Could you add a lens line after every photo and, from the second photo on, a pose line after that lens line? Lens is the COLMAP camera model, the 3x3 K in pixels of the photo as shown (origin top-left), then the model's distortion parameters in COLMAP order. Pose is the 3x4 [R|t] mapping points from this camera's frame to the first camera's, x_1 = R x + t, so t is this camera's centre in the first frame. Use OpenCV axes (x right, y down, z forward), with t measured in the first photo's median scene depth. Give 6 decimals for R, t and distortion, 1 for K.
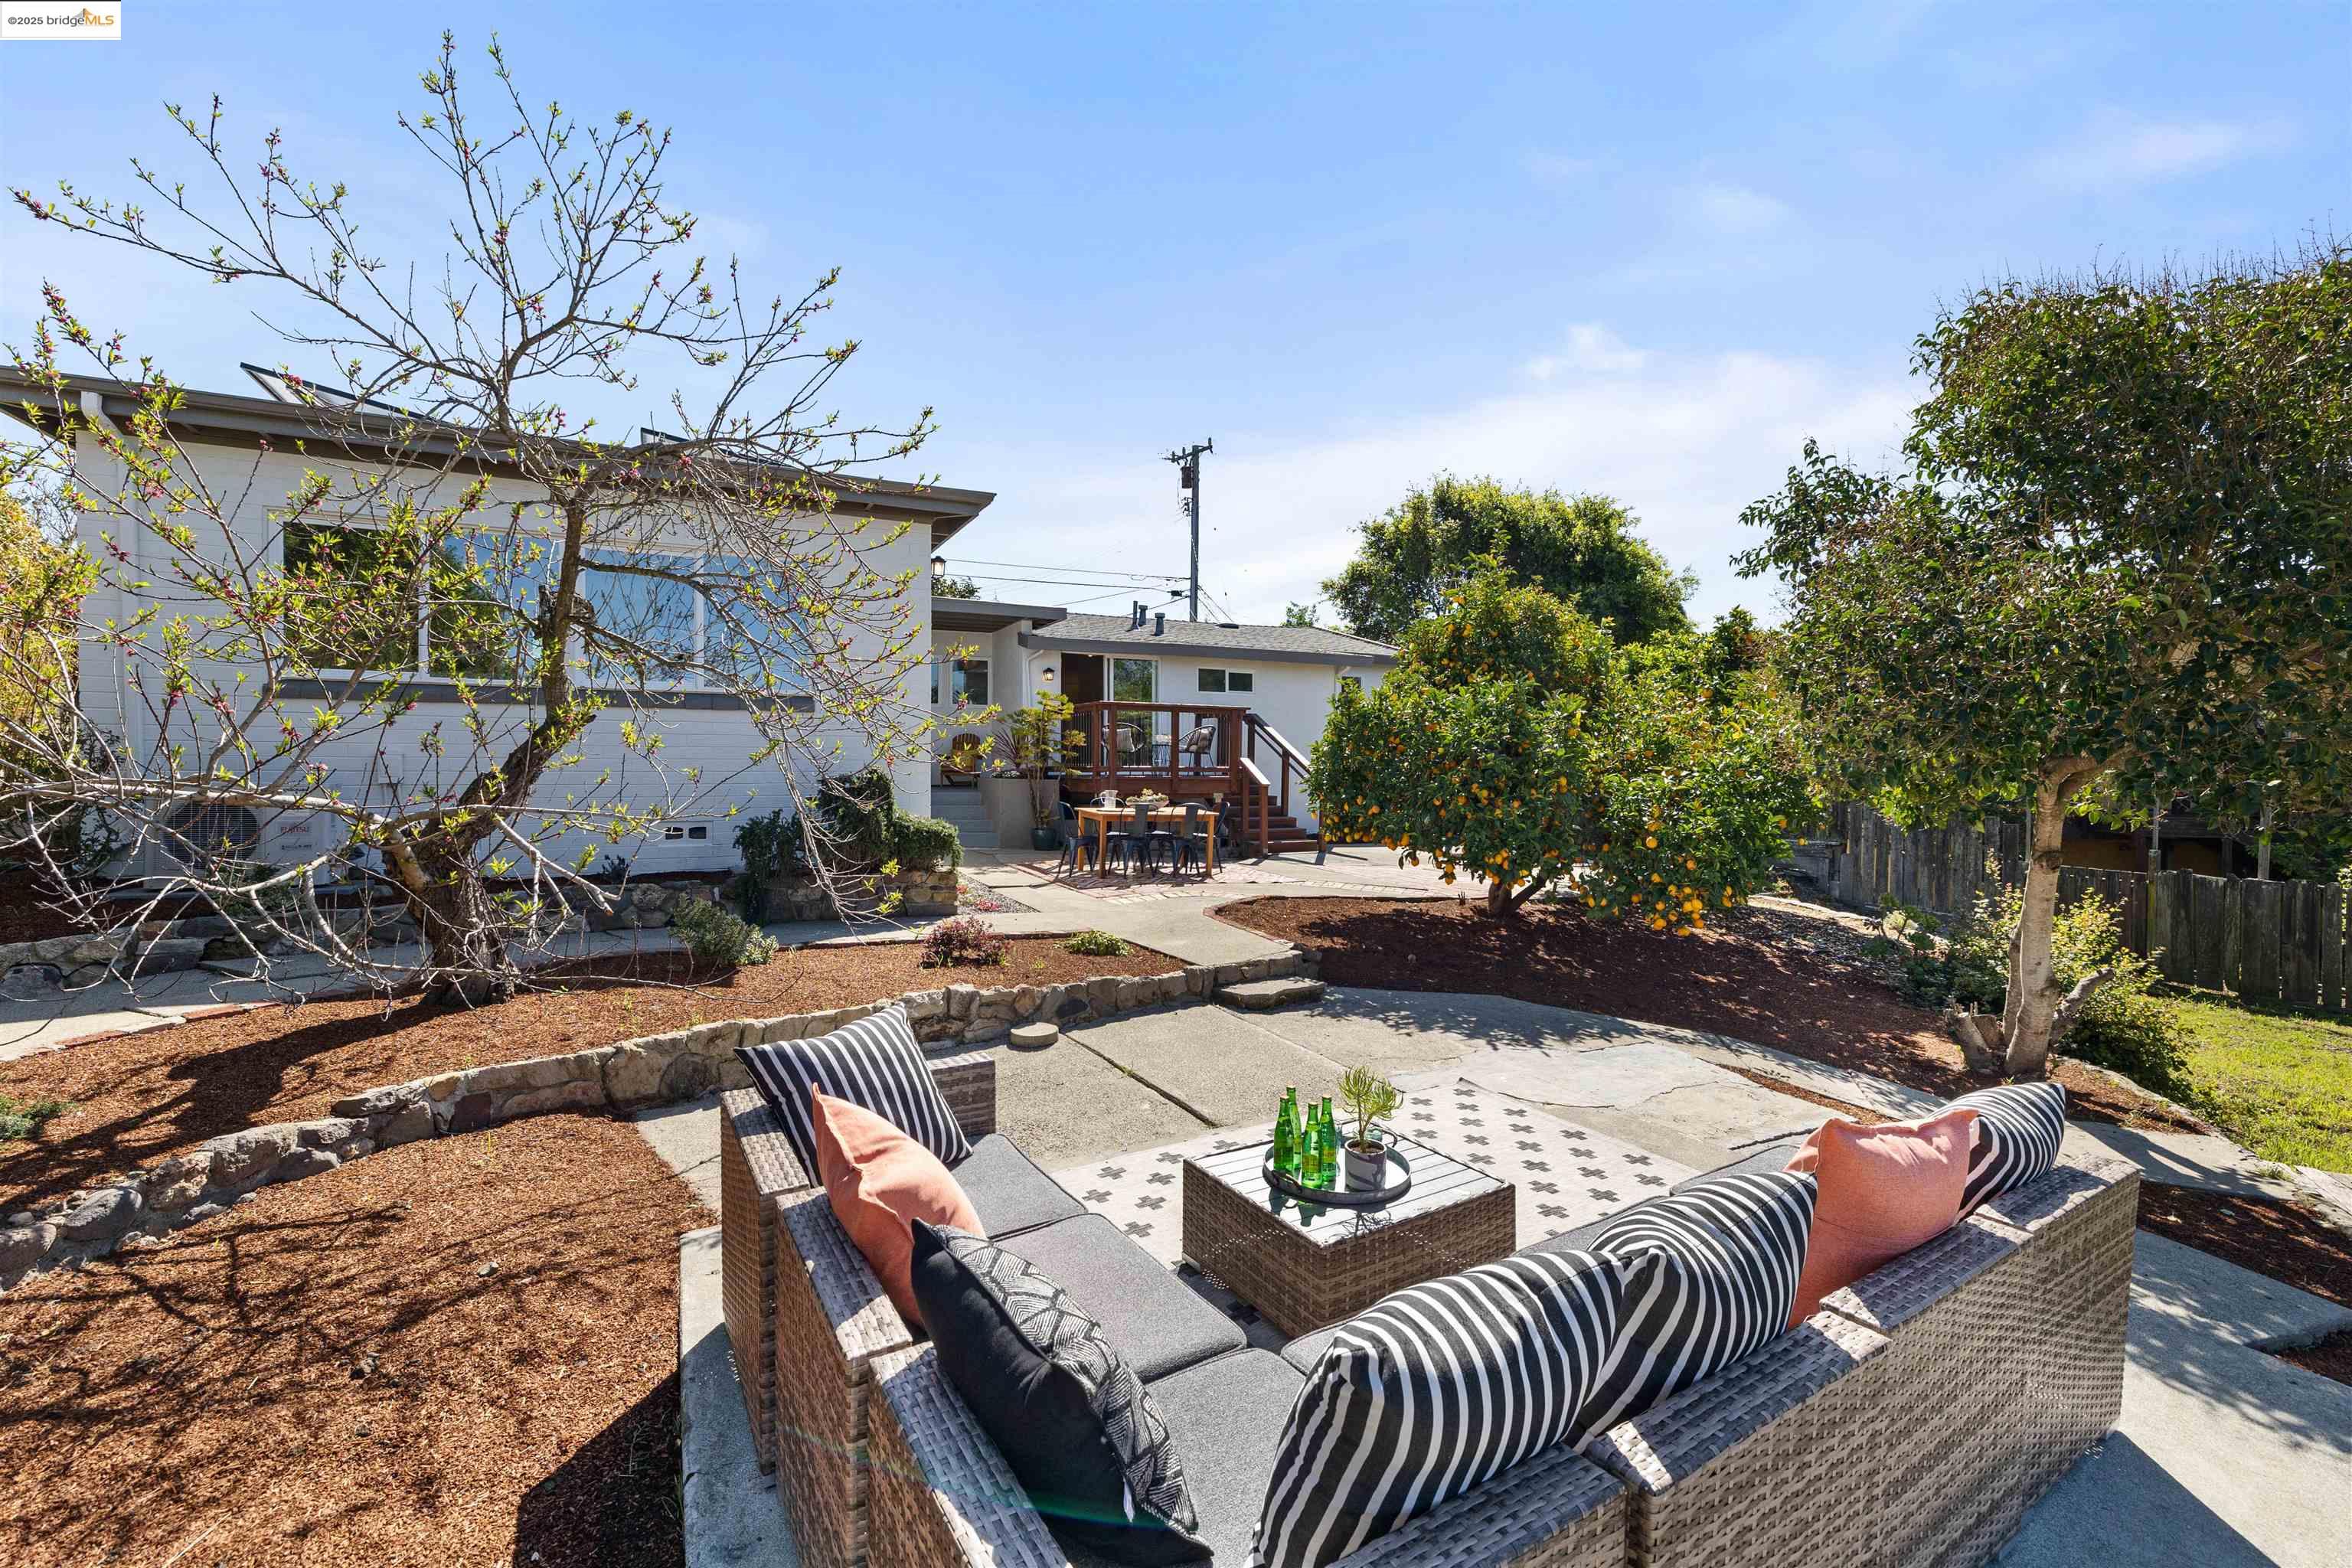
lens RADIAL K [[994.5, 0, 1176.4], [0, 994.5, 776.4], [0, 0, 1]] dist [0.006836, -0.000279]
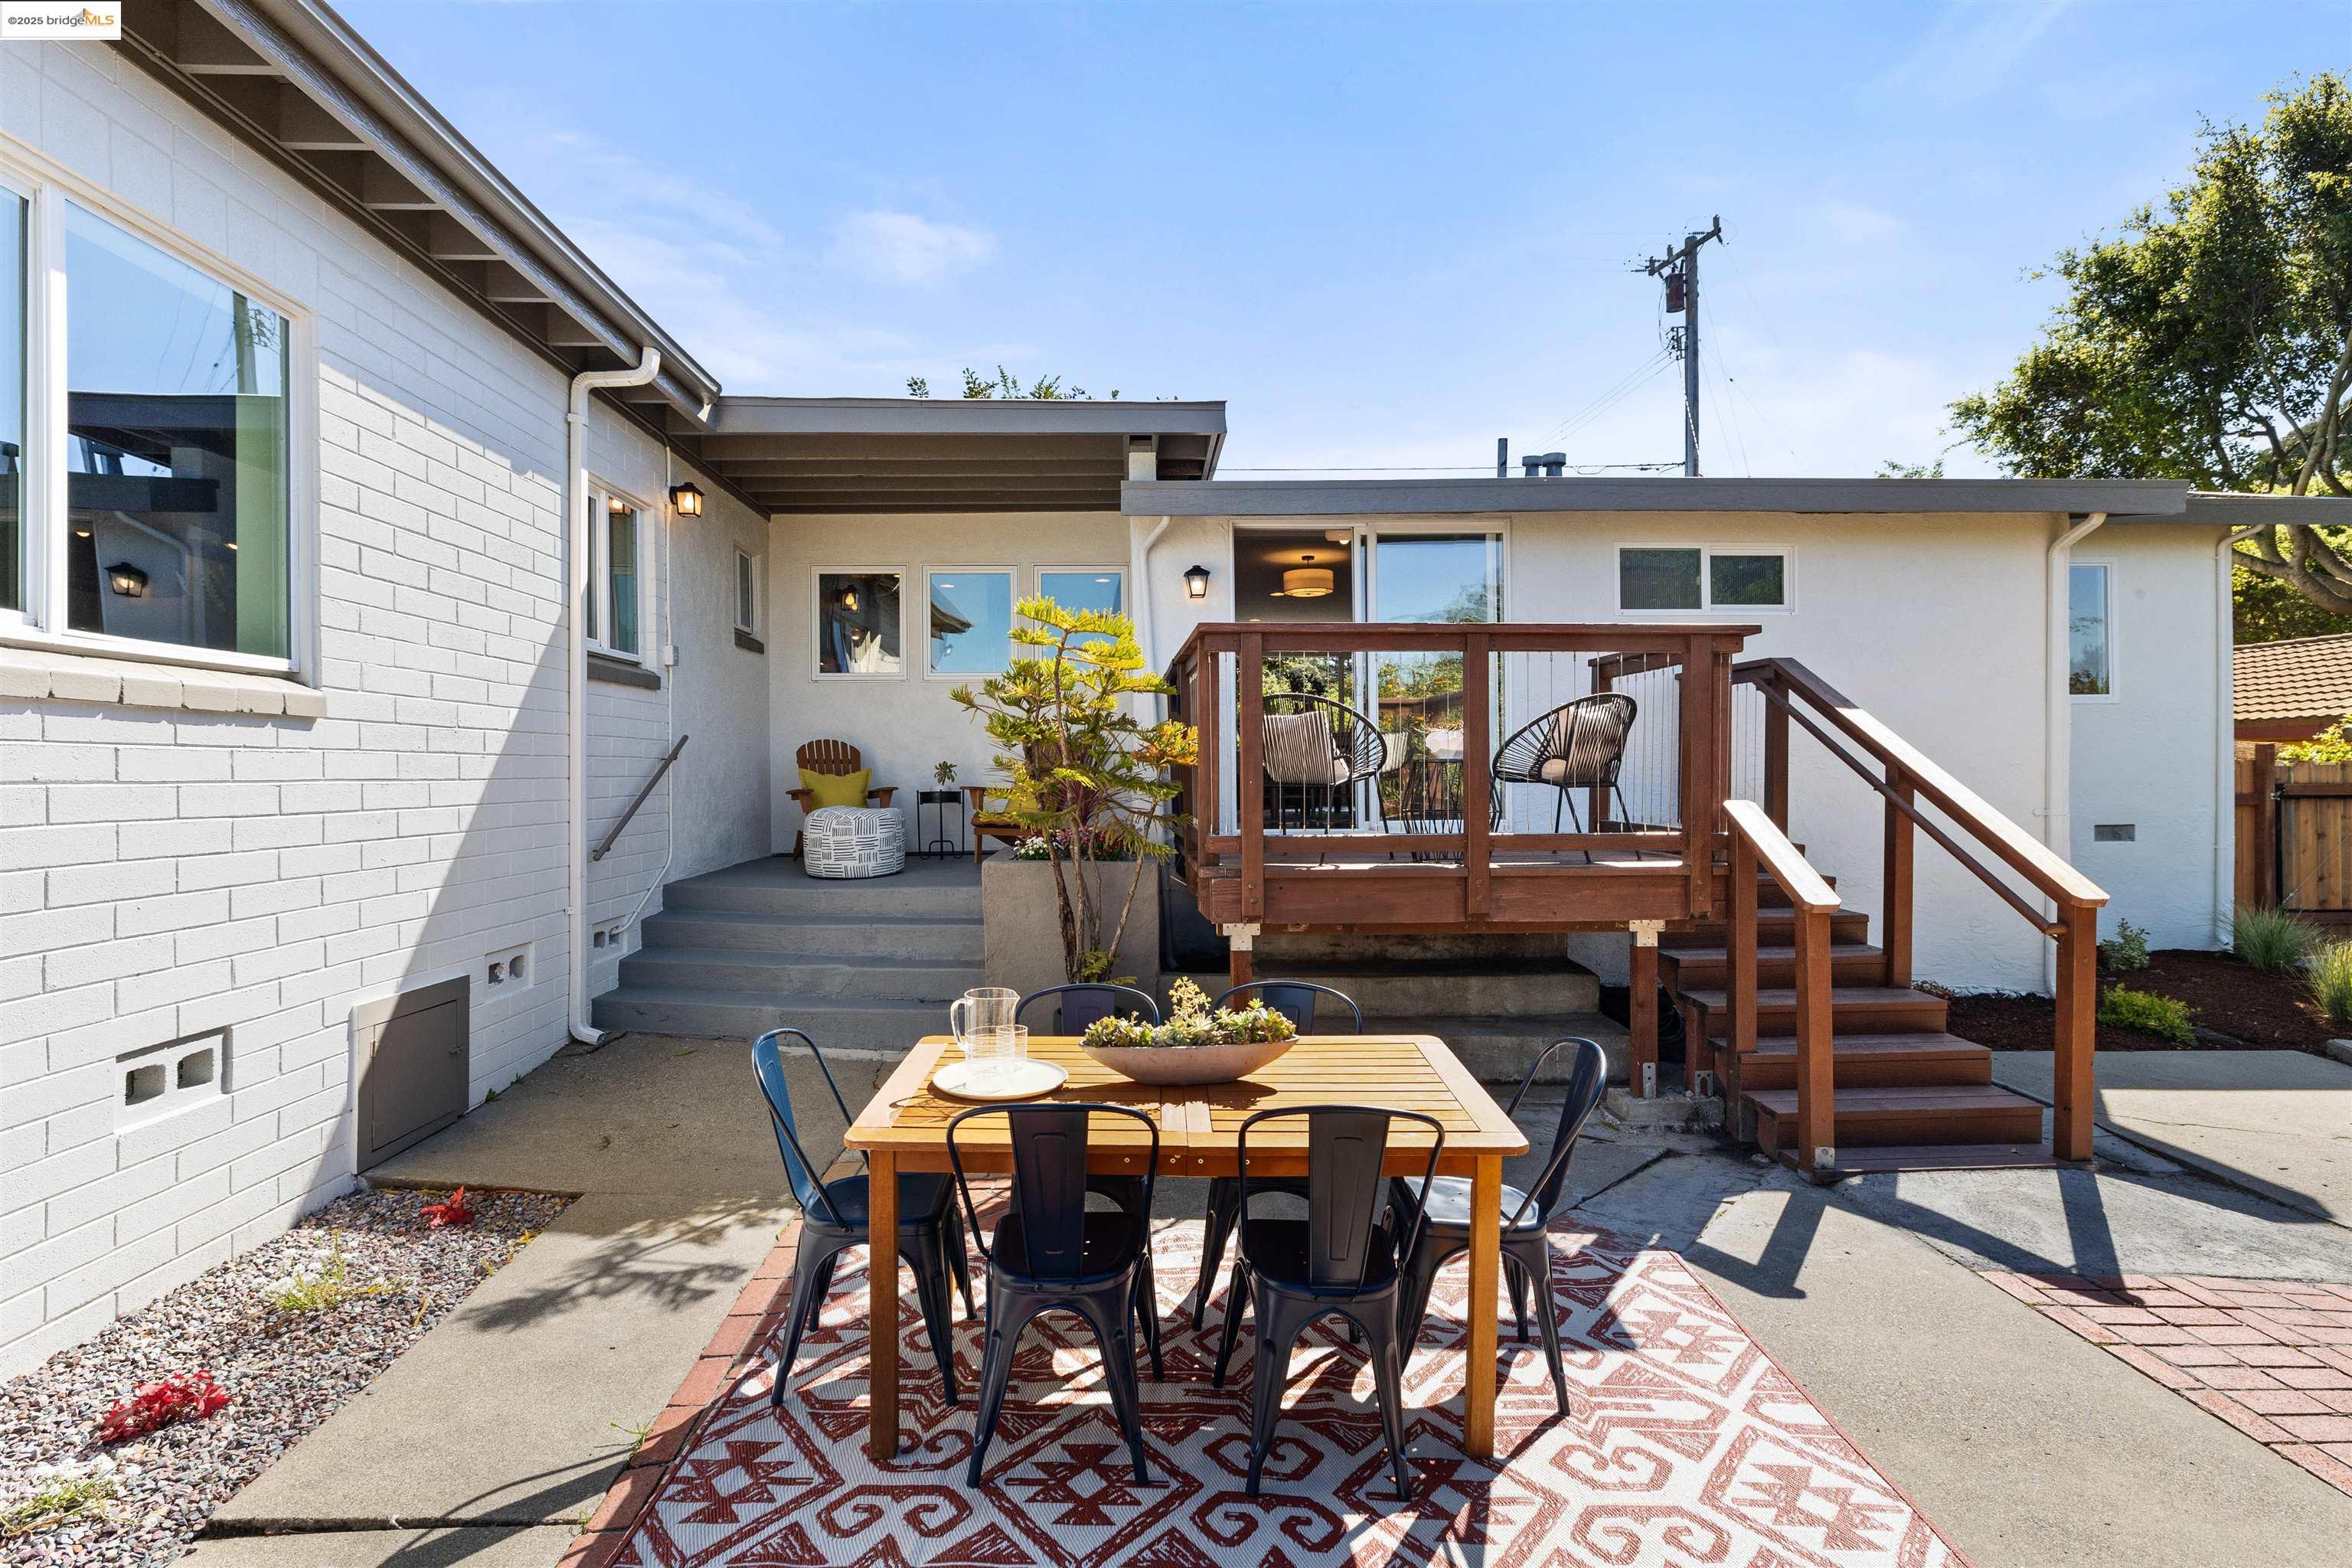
lens RADIAL K [[1243.0, 0, 1170.2], [0, 1243.0, 787.2], [0, 0, 1]] dist [-0.006235, -0.001111]
pose [[0.919450, -0.010586, -0.393064, 0.033708], [0.007864, 0.999933, -0.008534, -0.011726], [0.393128, 0.004755, 0.919472, 0.350460]]
